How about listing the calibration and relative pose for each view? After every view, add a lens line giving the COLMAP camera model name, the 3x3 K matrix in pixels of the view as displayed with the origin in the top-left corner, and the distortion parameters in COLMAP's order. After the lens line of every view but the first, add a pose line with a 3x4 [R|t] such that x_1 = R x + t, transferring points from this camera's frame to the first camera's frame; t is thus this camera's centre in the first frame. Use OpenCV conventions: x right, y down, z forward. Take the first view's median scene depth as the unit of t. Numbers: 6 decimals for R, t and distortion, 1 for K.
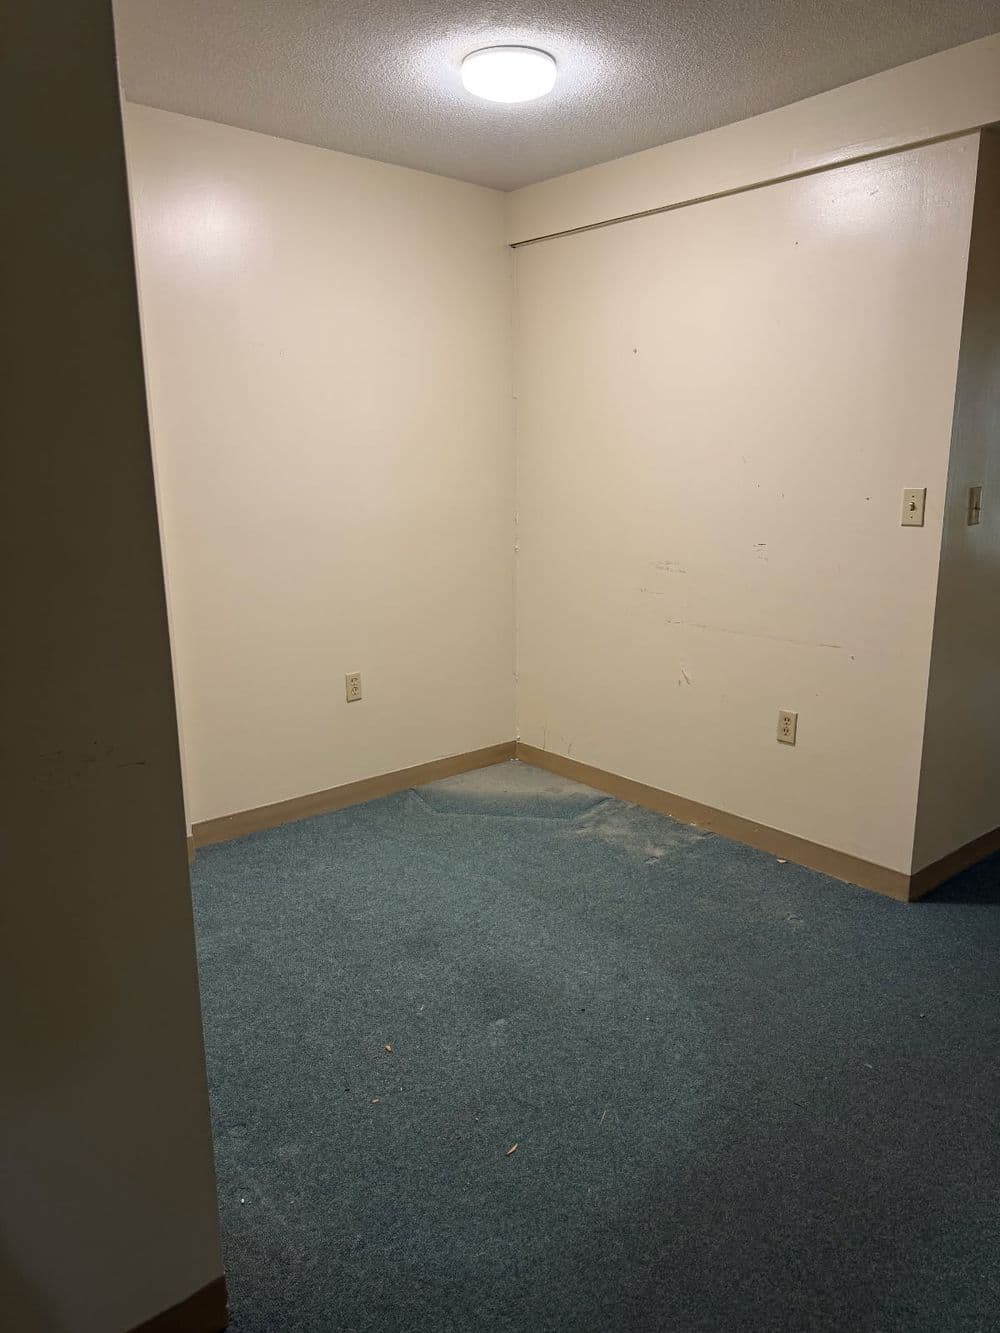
lens RADIAL K [[930.5, 0, 503.8], [0, 930.5, 668.9], [0, 0, 1]] dist [0.060114, -0.039552]
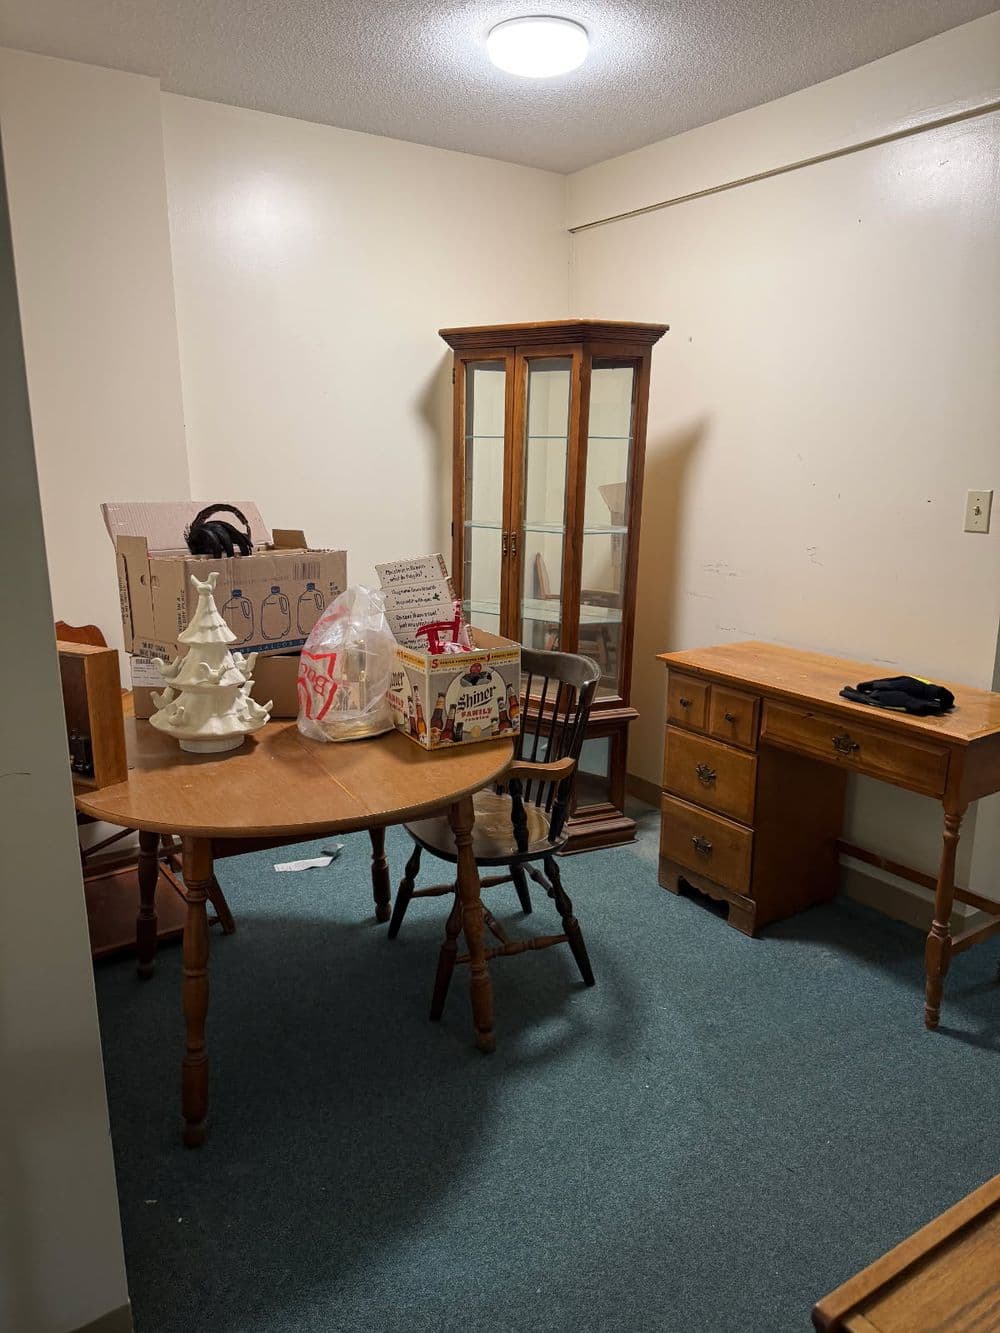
lens RADIAL K [[939.8, 0, 497.4], [0, 939.8, 667.4], [0, 0, 1]] dist [0.030651, -0.005606]
pose [[0.992806, 0.034995, -0.114506, 0.095132], [-0.034362, 0.999381, 0.007503, -0.014932], [0.114698, -0.003514, 0.993394, 0.049075]]
